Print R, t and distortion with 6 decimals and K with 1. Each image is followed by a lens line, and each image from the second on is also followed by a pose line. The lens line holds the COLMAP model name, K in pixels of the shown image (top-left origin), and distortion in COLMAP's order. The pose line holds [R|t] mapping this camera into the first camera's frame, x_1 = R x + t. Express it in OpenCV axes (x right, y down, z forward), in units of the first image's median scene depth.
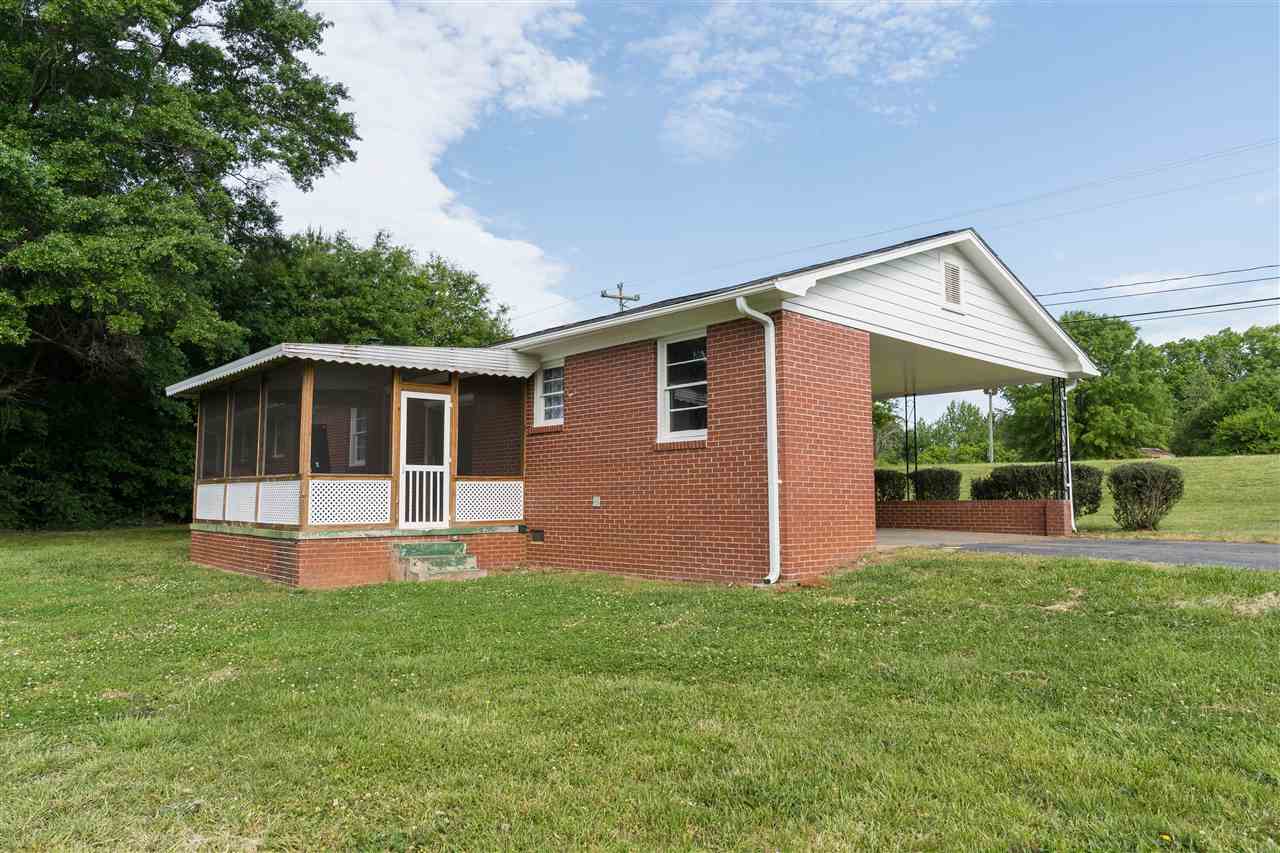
lens RADIAL K [[859.3, 0, 640.0], [0, 859.3, 426.5], [0, 0, 1]] dist [-0.084579, 0.092849]
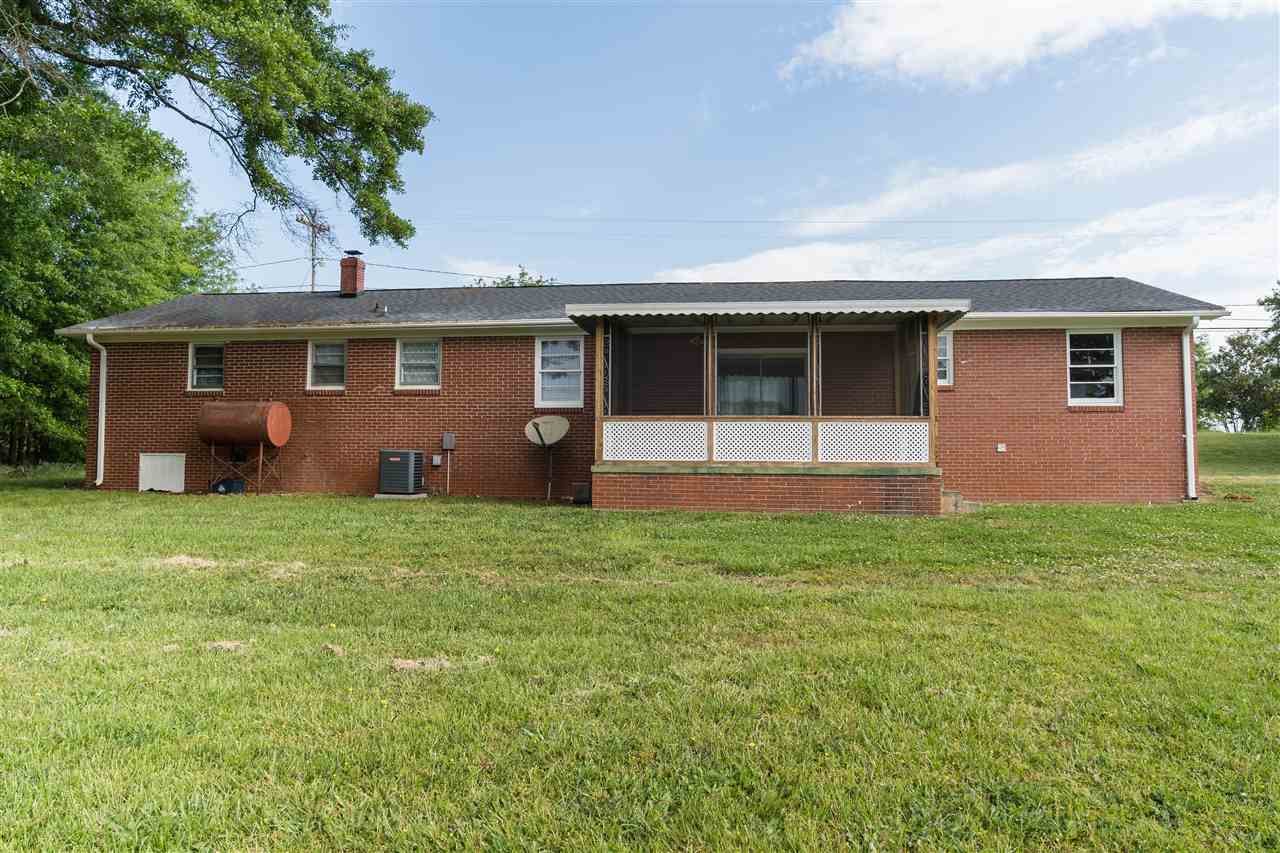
lens RADIAL K [[906.4, 0, 640.0], [0, 906.4, 426.5], [0, 0, 1]] dist [-0.001851, 0.001356]
pose [[0.751540, 0.038167, 0.658583, -0.568977], [-0.064602, 0.997785, 0.015896, 0.028878], [-0.656517, -0.054492, 0.752341, 0.138939]]
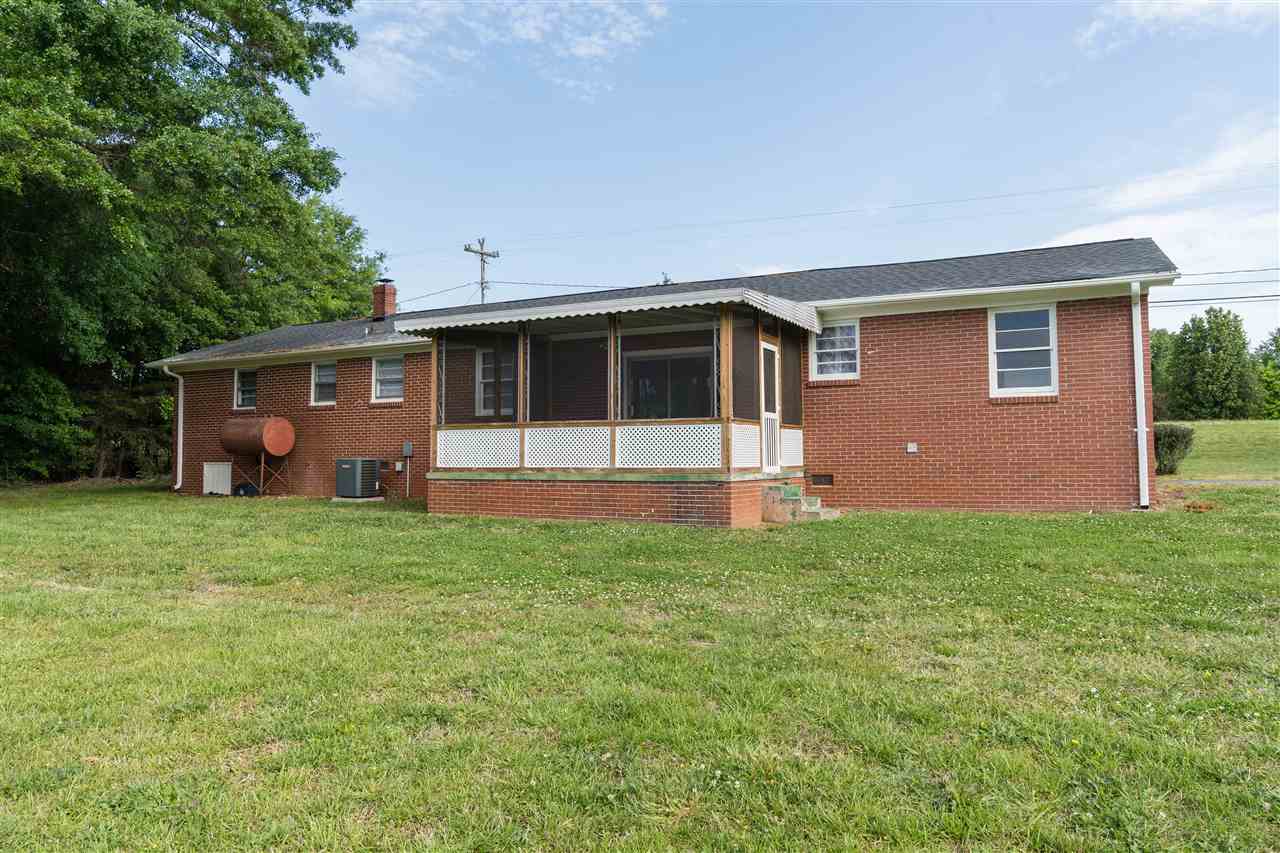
lens RADIAL K [[870.1, 0, 595.1], [0, 870.1, 425.1], [0, 0, 1]] dist [-0.009182, -0.003483]
pose [[0.930433, 0.018091, 0.366014, -0.361312], [-0.031557, 0.999026, 0.030841, 0.014715], [-0.365100, -0.040246, 0.930098, 0.034513]]
